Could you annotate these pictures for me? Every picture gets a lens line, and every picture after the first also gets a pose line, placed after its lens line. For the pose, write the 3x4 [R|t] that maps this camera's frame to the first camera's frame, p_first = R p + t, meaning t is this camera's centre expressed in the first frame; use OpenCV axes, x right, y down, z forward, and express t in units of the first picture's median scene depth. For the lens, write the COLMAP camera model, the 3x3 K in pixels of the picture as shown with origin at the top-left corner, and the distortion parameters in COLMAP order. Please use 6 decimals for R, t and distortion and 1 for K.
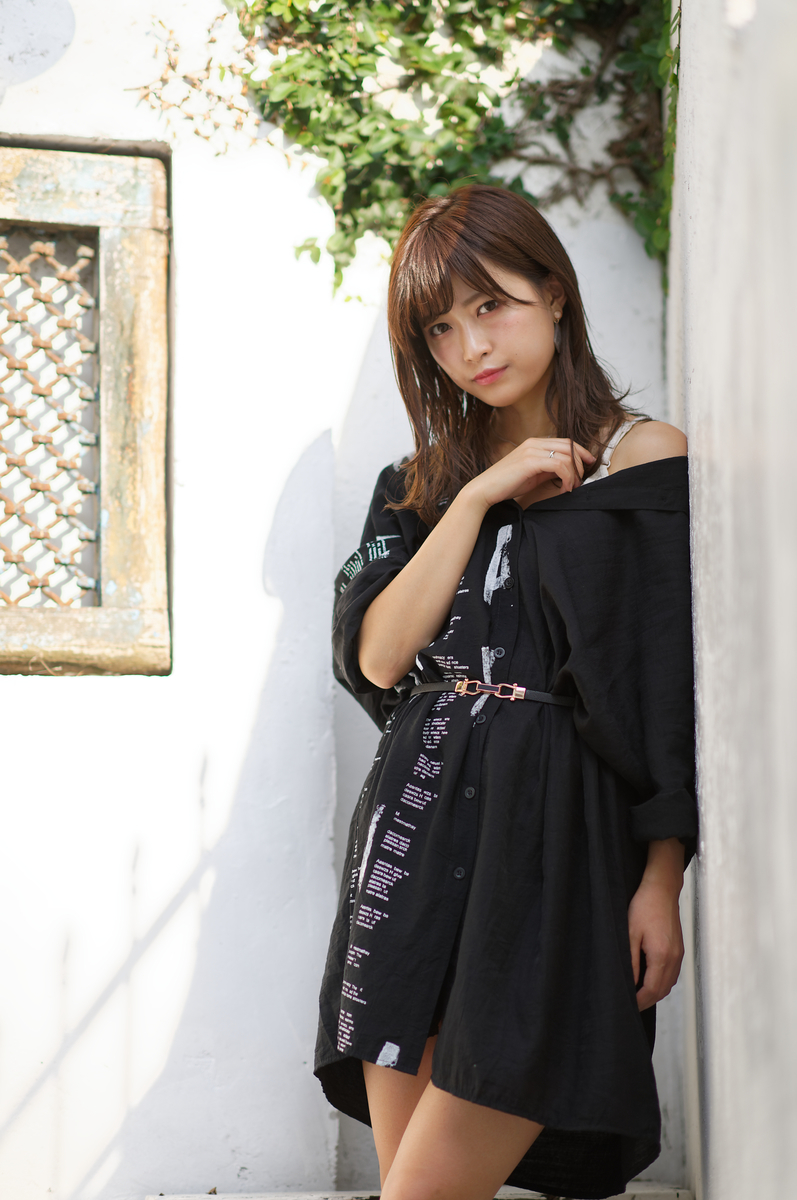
lens RADIAL K [[2969.0, 0, 398.5], [0, 2969.0, 600.0], [0, 0, 1]] dist [-0.025094, 0.000809]
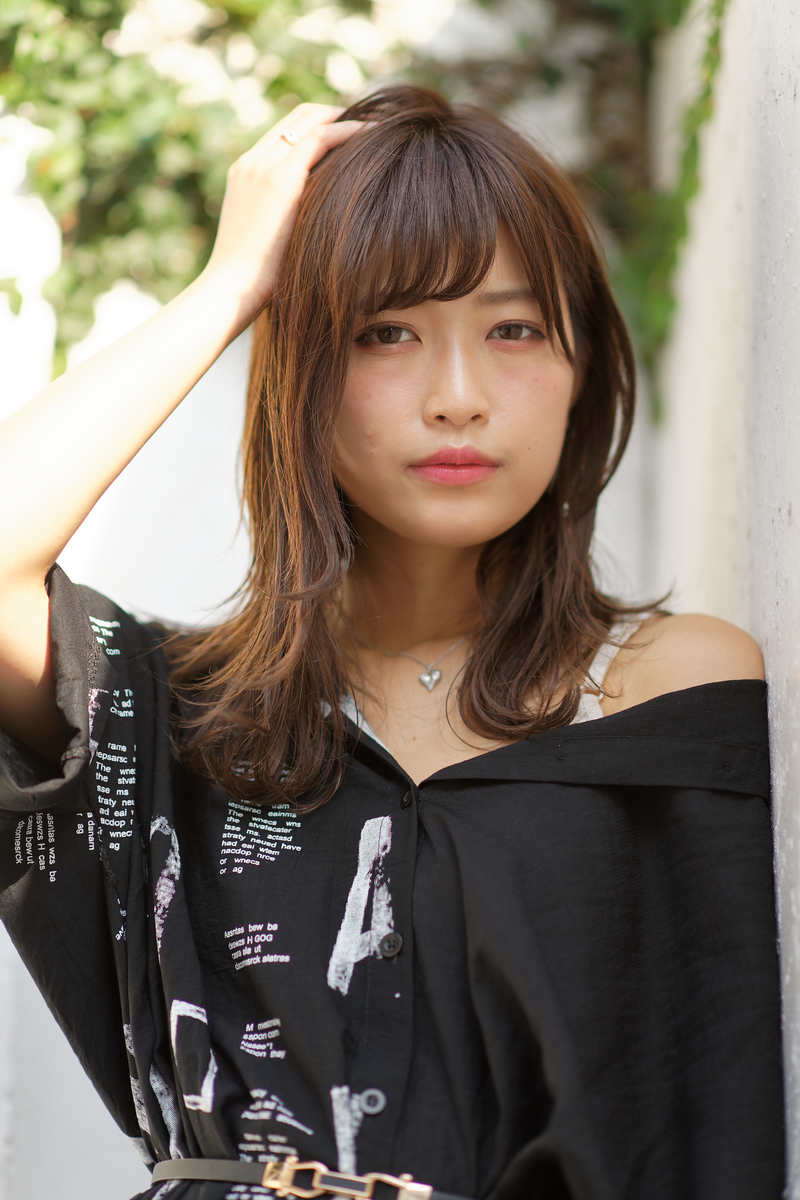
lens RADIAL K [[2969.0, 0, 400.0], [0, 2969.0, 600.0], [0, 0, 1]] dist [-0.025094, 0.000809]
pose [[0.997031, 0.038747, 0.066541, 0.006486], [-0.029124, 0.989732, -0.139936, 0.005685], [-0.071280, 0.137583, 0.987922, 0.486333]]
